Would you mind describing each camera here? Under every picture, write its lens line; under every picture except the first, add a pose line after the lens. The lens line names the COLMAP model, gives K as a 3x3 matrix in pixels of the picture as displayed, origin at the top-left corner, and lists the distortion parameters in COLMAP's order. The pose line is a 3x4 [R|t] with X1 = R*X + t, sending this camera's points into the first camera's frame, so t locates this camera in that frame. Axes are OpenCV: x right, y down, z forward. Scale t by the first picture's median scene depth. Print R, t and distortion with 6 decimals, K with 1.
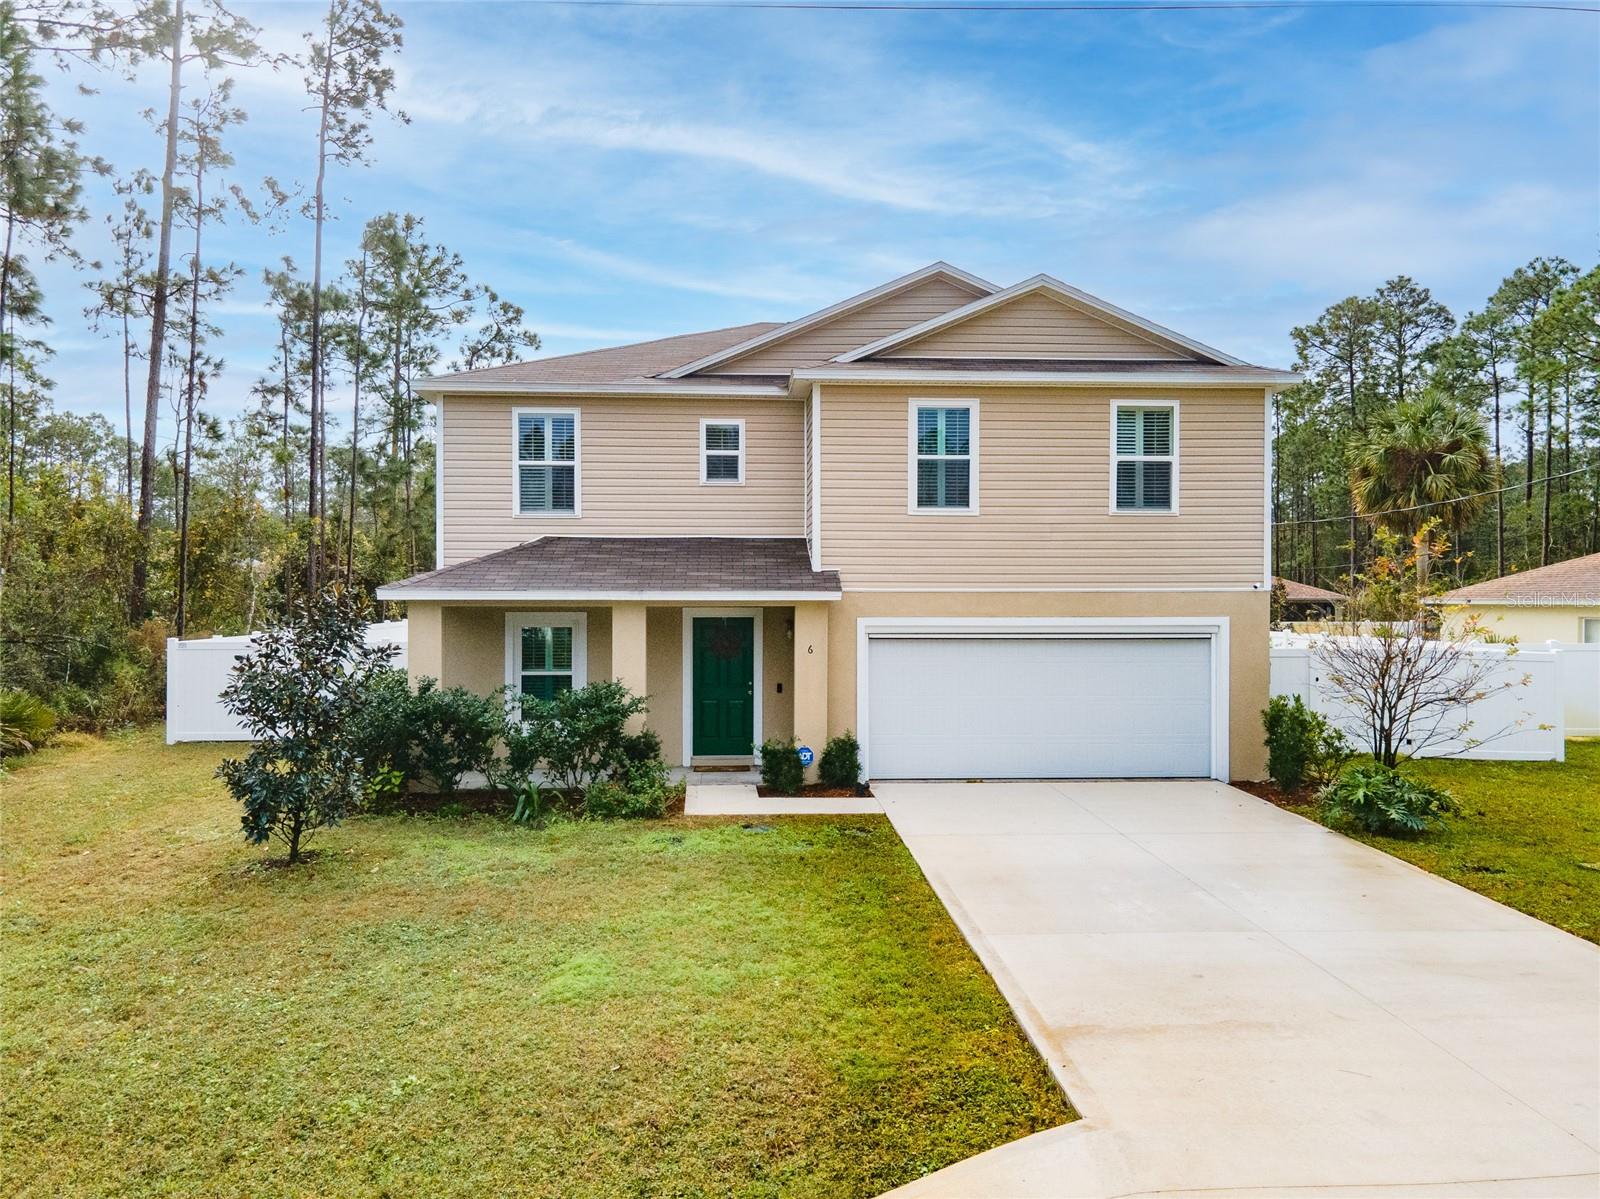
lens RADIAL K [[1168.6, 0, 802.3], [0, 1168.6, 607.7], [0, 0, 1]] dist [0.025778, 0.034777]
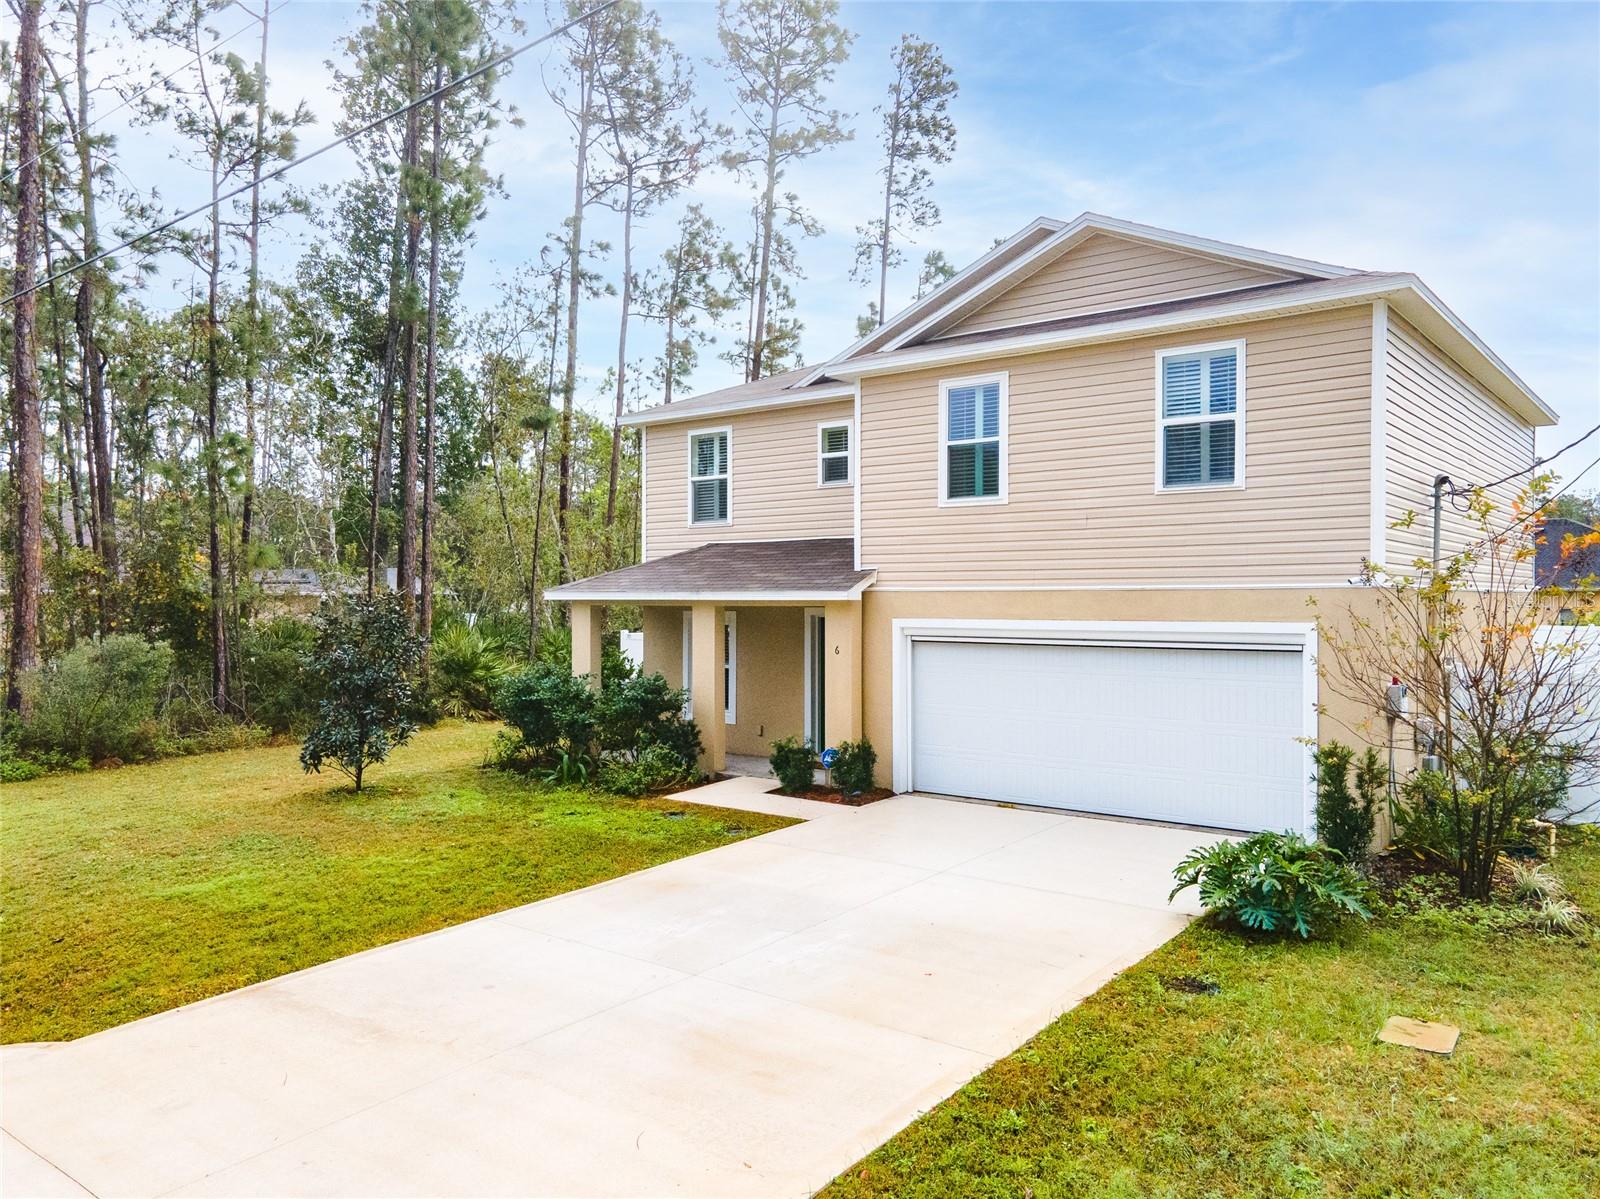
lens RADIAL K [[1168.6, 0, 802.3], [0, 1168.6, 607.7], [0, 0, 1]] dist [0.025778, 0.034777]
pose [[0.749249, 0.004538, -0.662272, 0.618733], [-0.007075, 0.999974, -0.001151, 0.001386], [0.662250, 0.005548, 0.749262, 0.238544]]
